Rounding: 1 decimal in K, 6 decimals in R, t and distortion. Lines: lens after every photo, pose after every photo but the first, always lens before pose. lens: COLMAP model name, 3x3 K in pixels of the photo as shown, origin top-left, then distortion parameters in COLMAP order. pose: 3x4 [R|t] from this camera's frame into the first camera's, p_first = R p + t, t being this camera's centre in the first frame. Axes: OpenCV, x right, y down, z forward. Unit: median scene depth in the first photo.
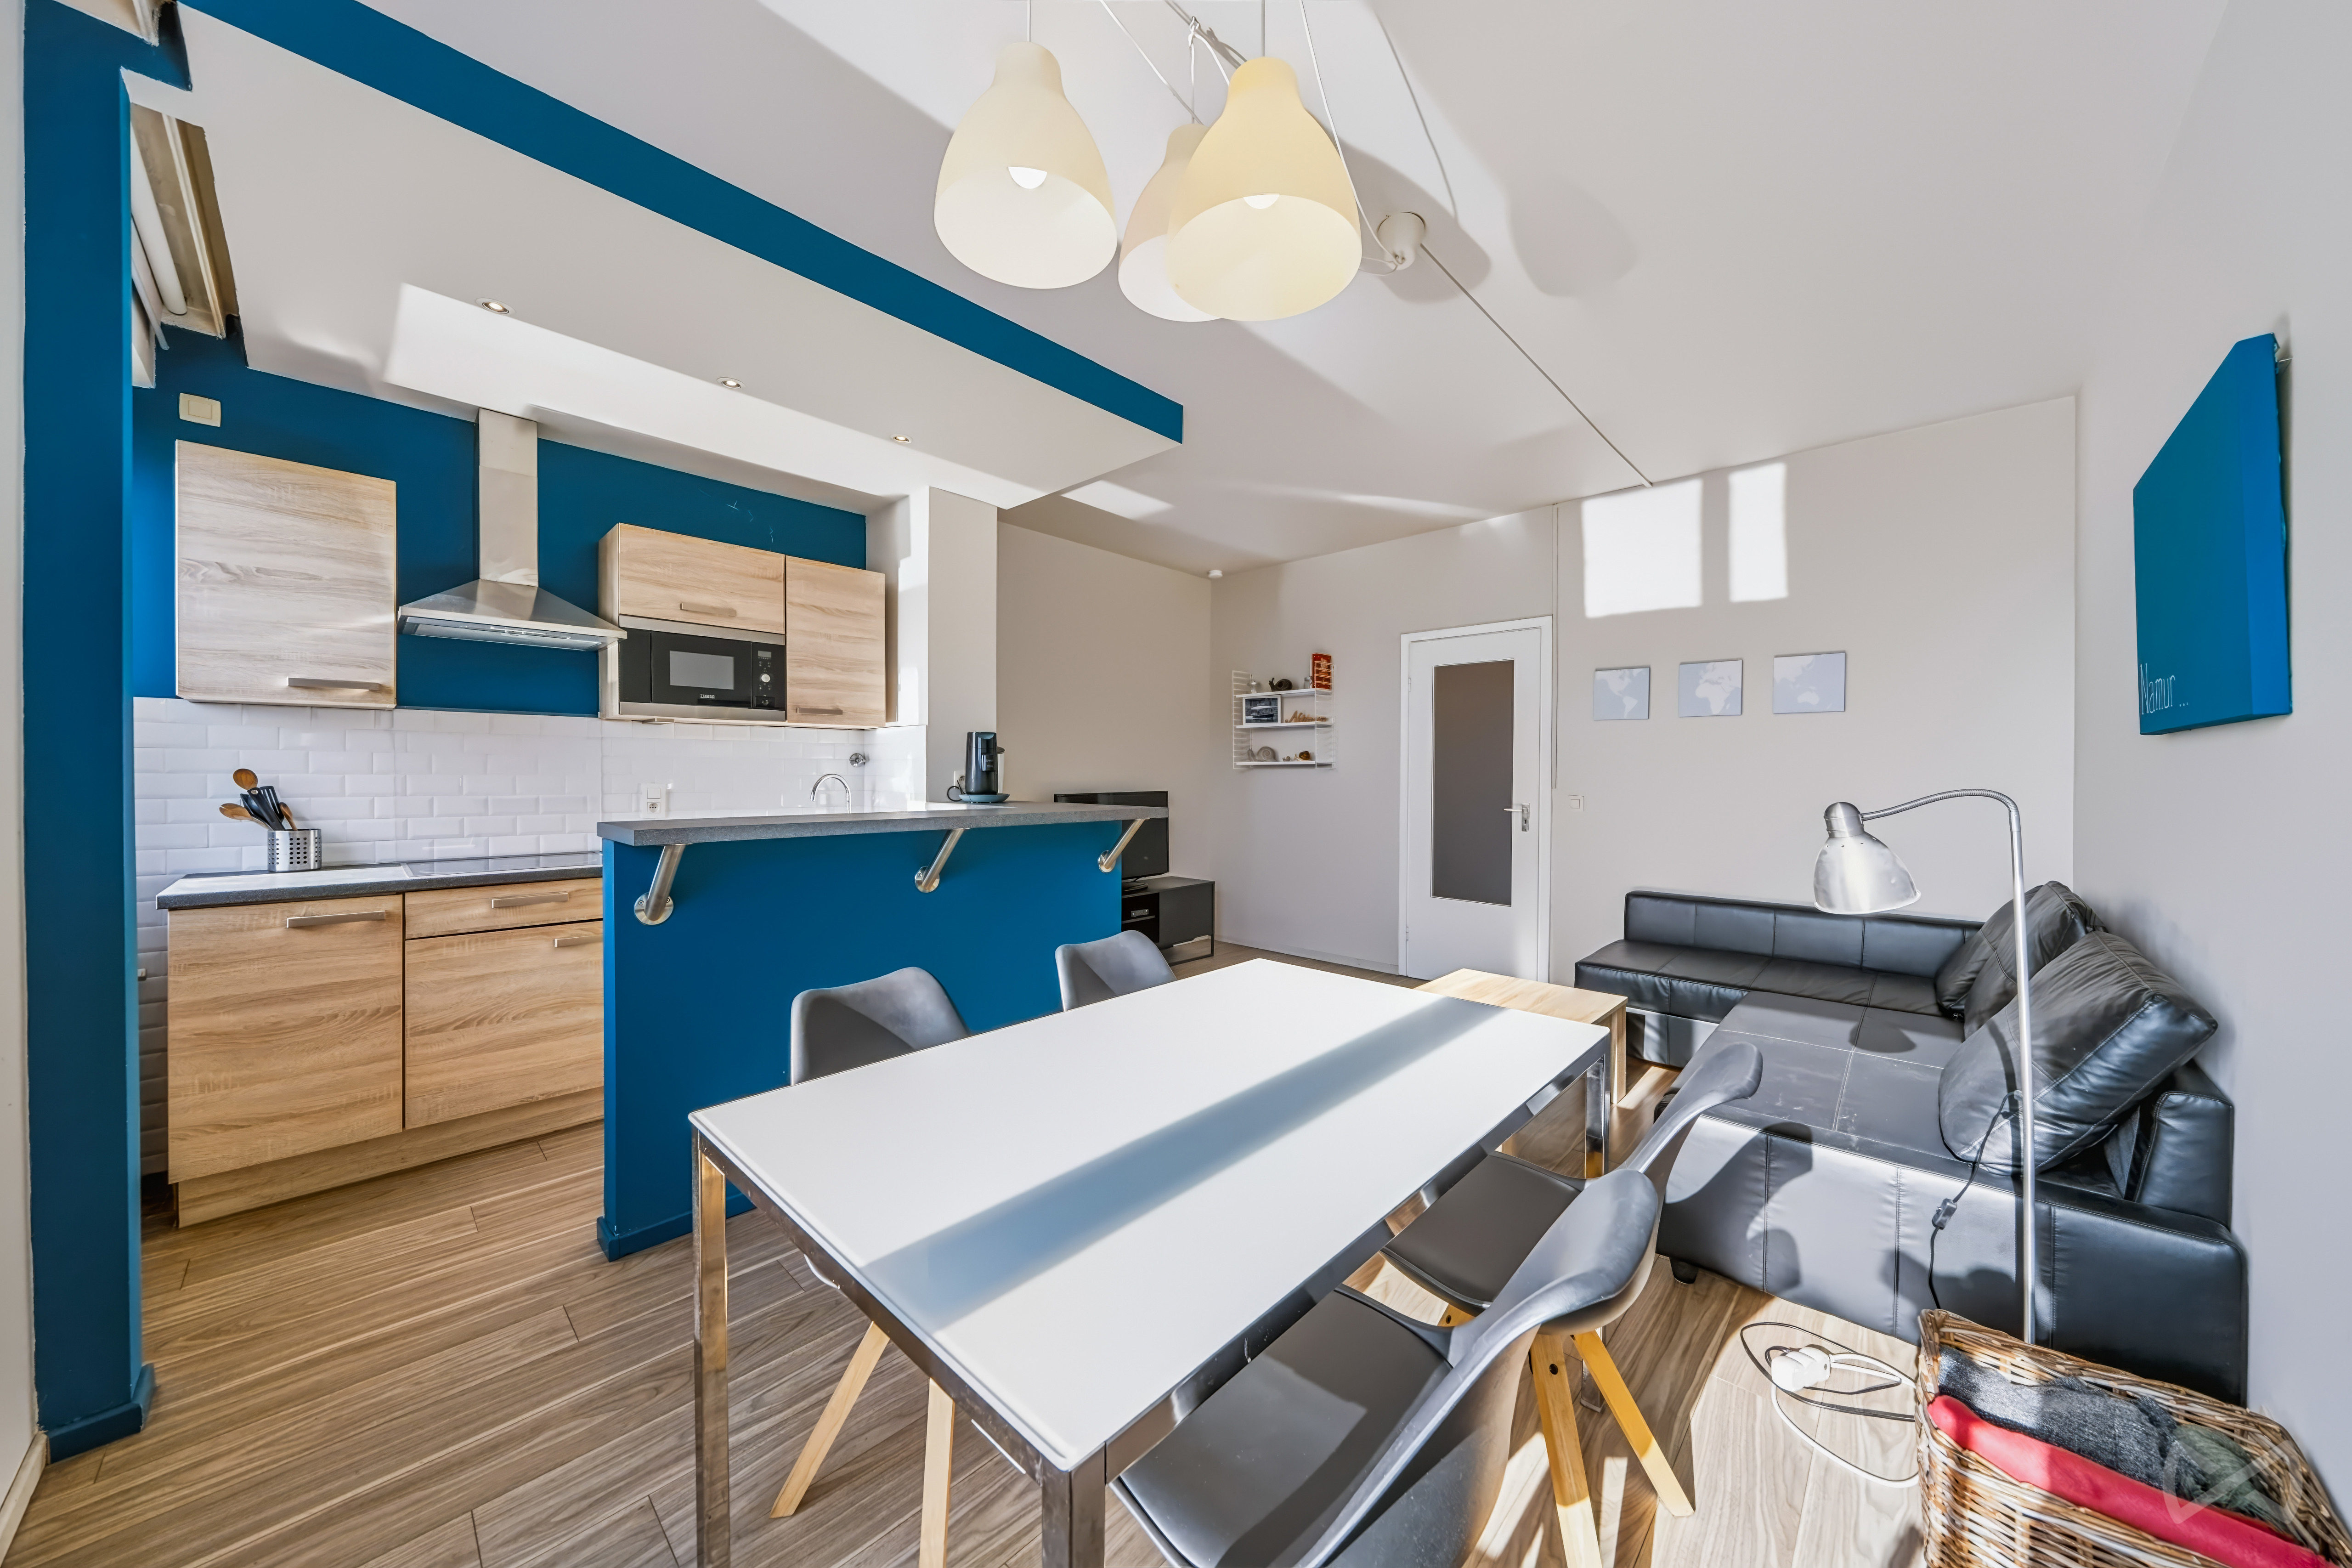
lens RADIAL K [[807.6, 0, 1170.8], [0, 807.6, 776.7], [0, 0, 1]] dist [-0.007491, -0.000104]
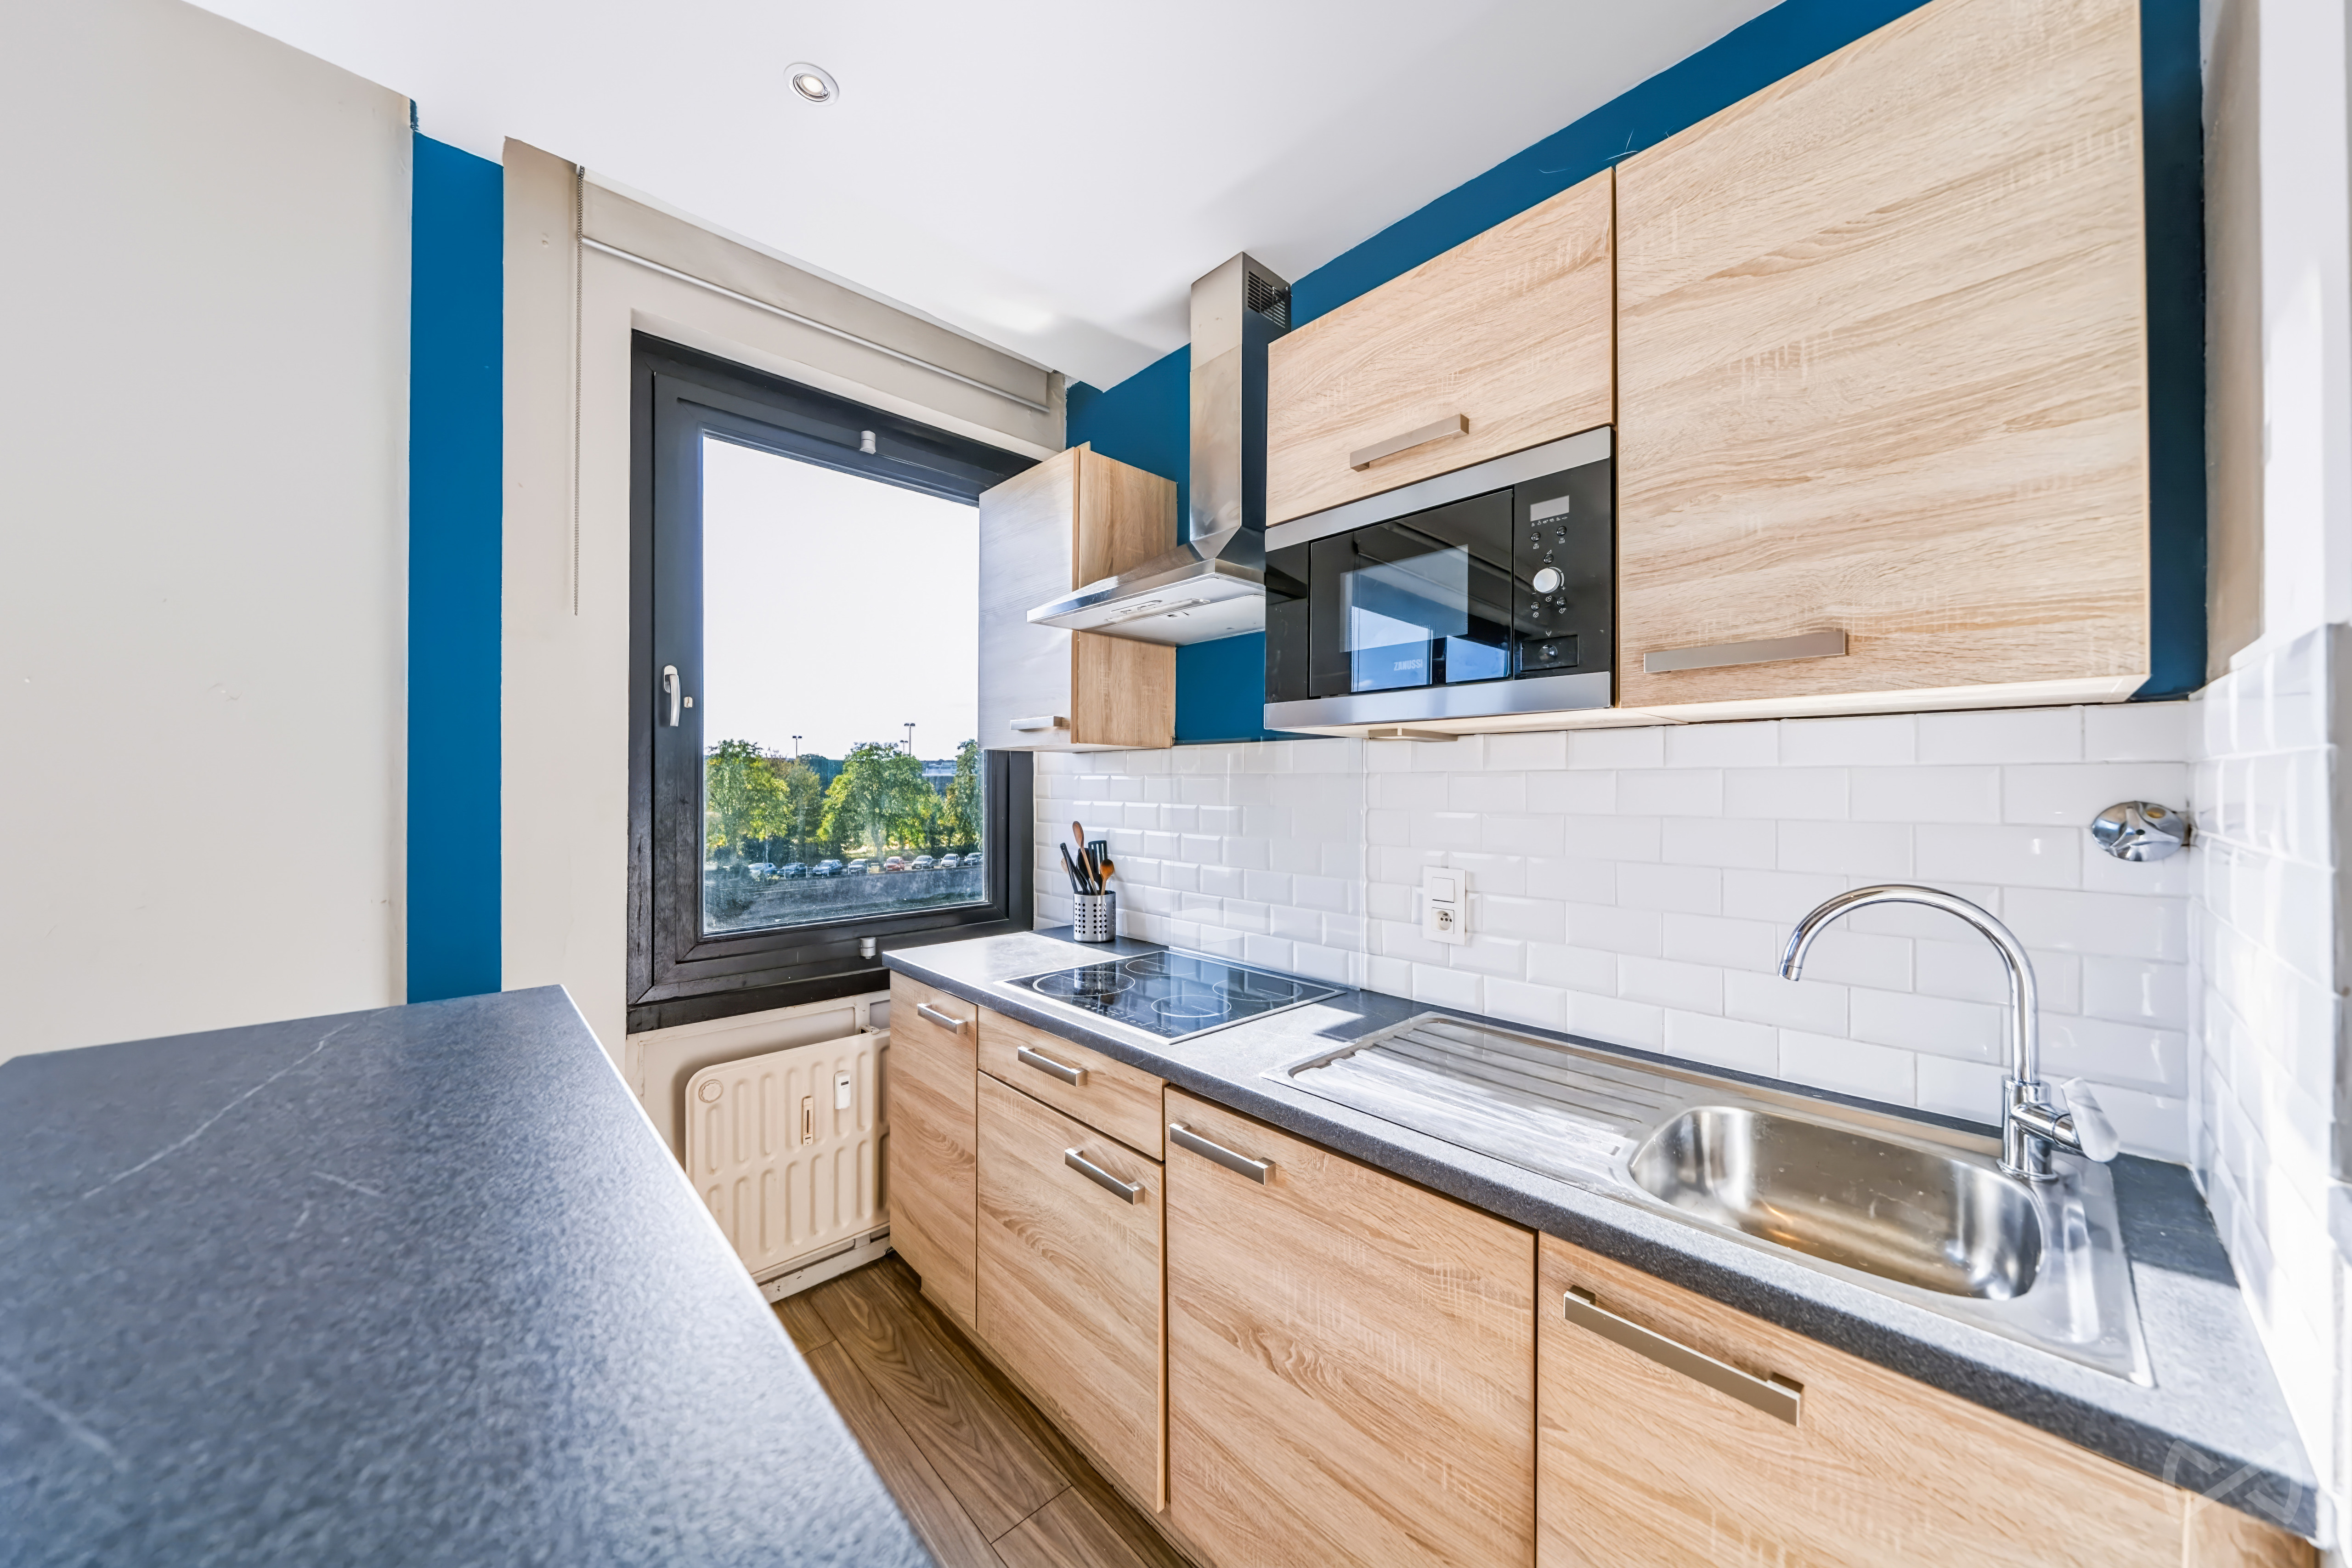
lens RADIAL K [[807.6, 0, 1185.9], [0, 807.6, 784.9], [0, 0, 1]] dist [-0.007491, -0.000104]
pose [[-0.054860, -0.012063, -0.998421, -0.141440], [-0.014341, 0.999833, -0.011292, -0.027976], [0.998391, 0.013699, -0.055024, 0.733397]]
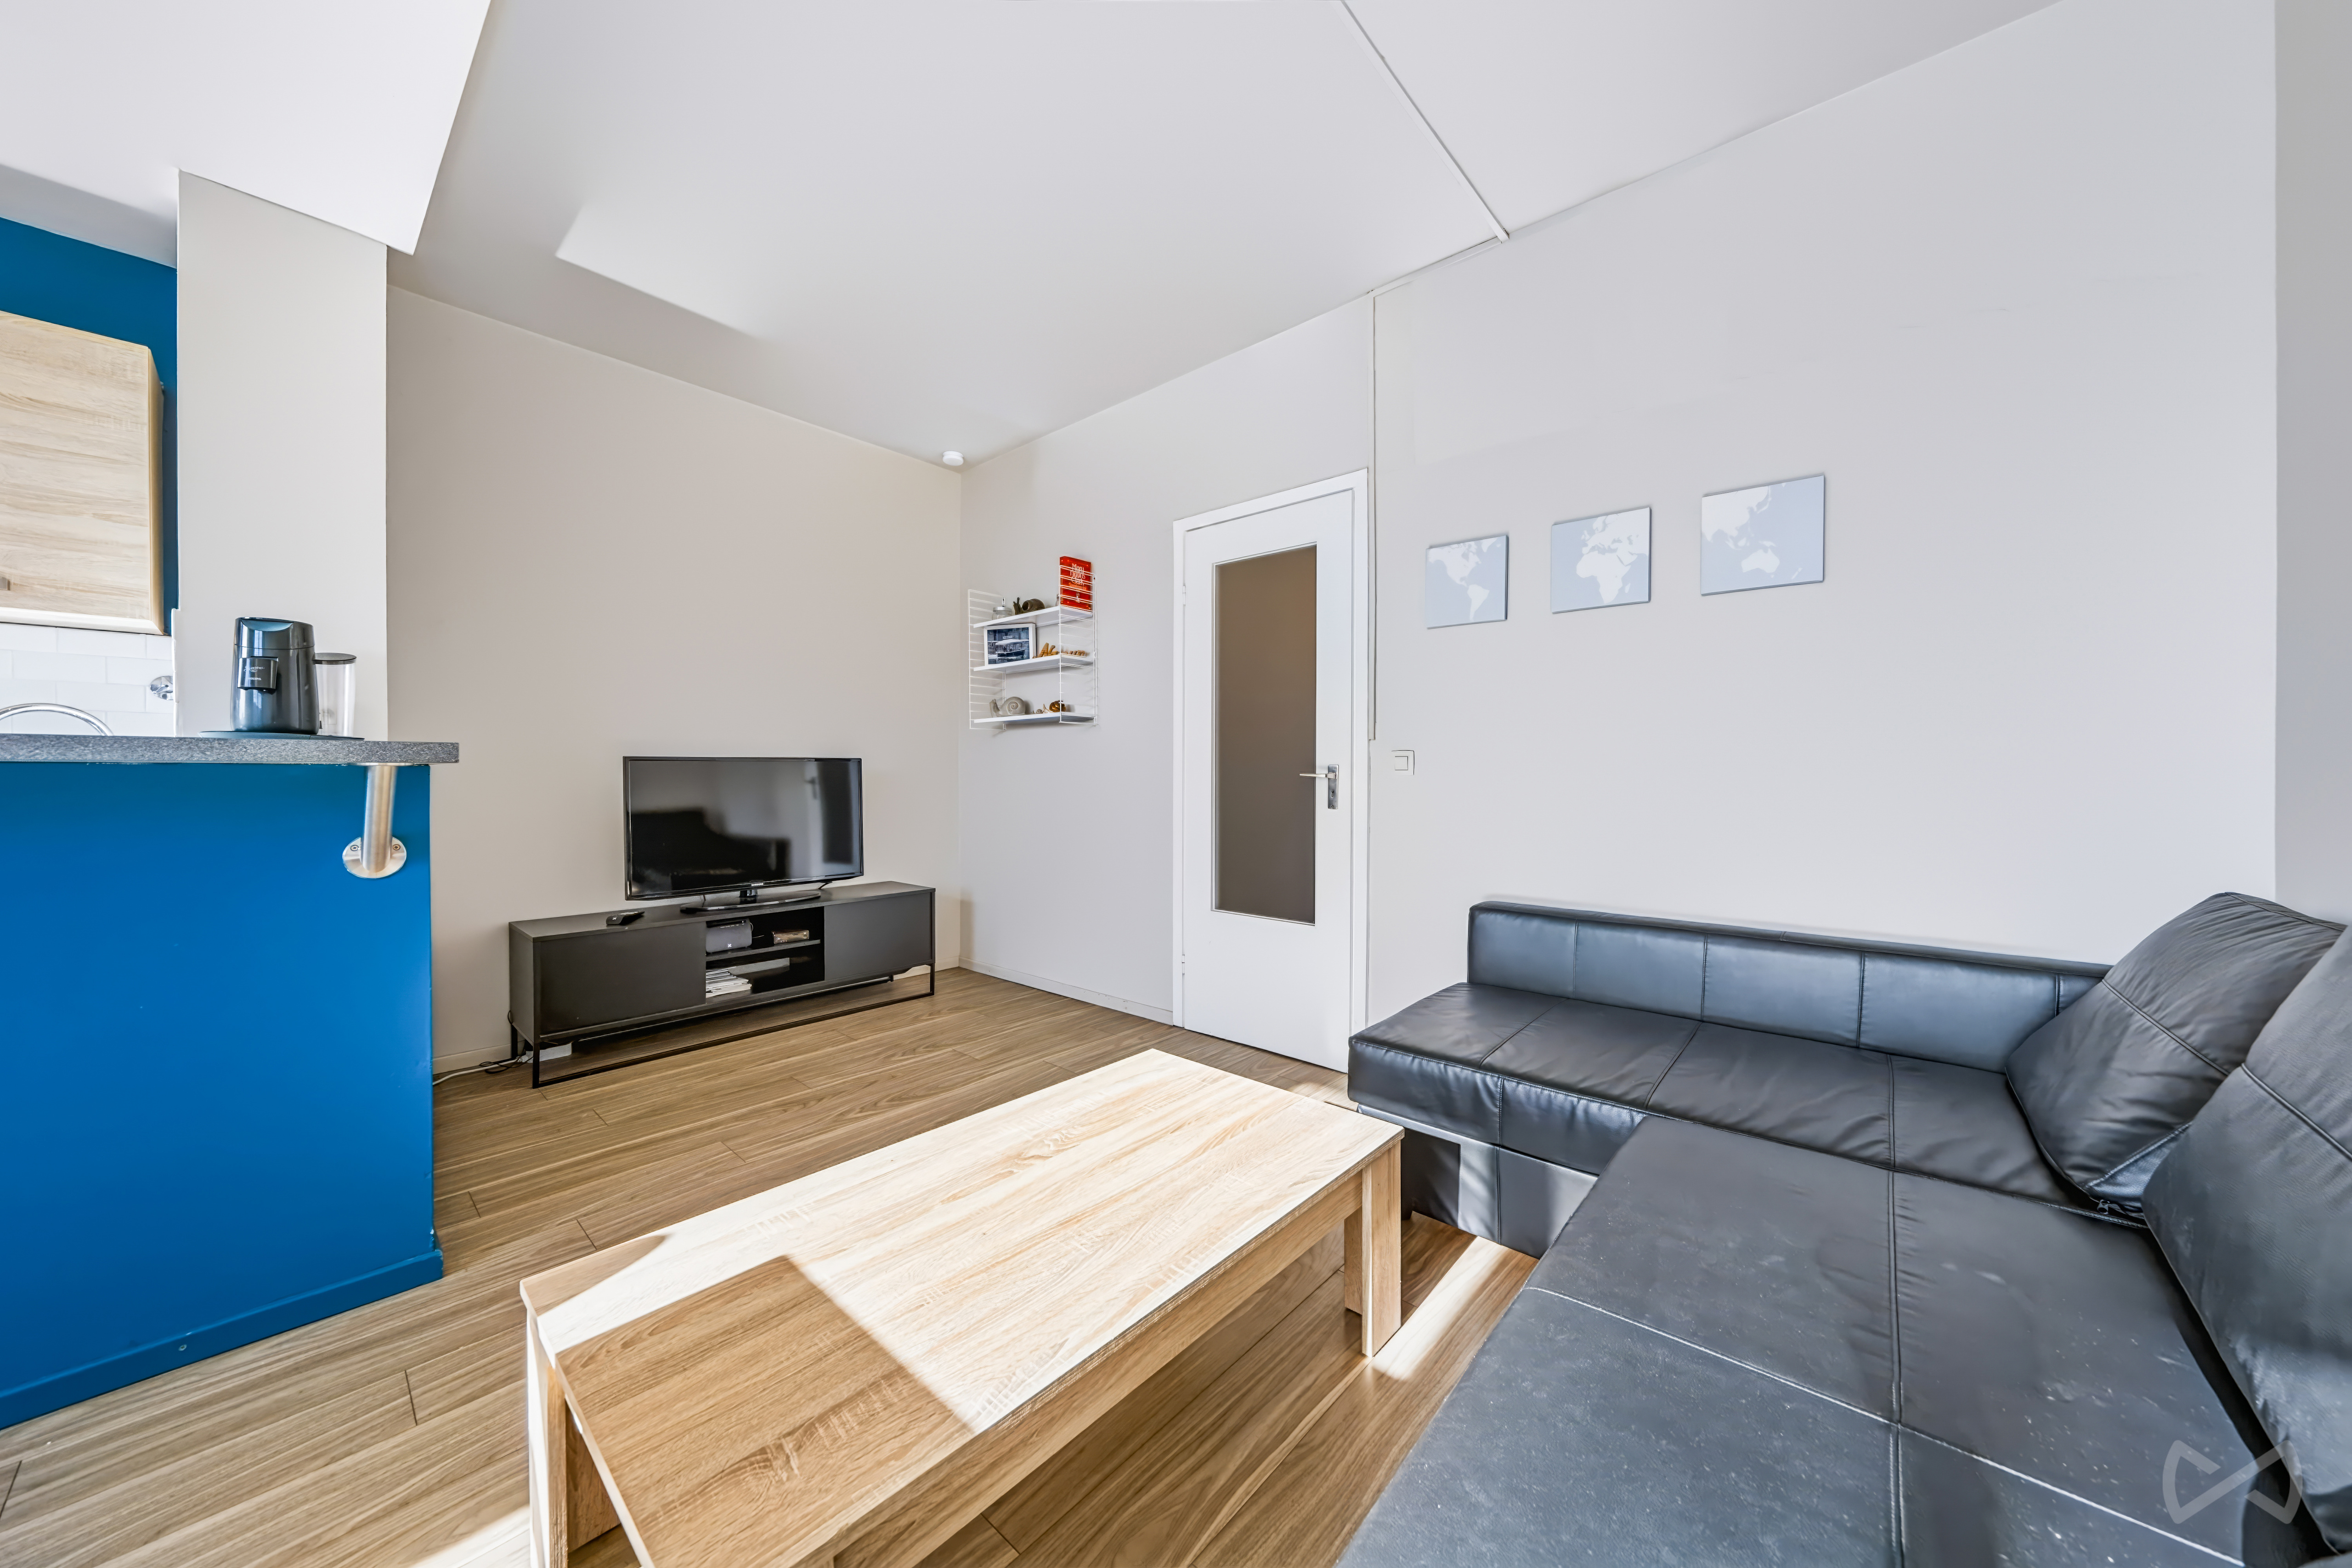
lens RADIAL K [[807.6, 0, 1174.7], [0, 807.6, 773.1], [0, 0, 1]] dist [-0.007491, -0.000104]
pose [[0.999345, -0.002483, 0.036091, 0.317542], [0.002707, 0.999977, -0.006161, 0.047065], [-0.036075, 0.006255, 0.999330, 0.396322]]
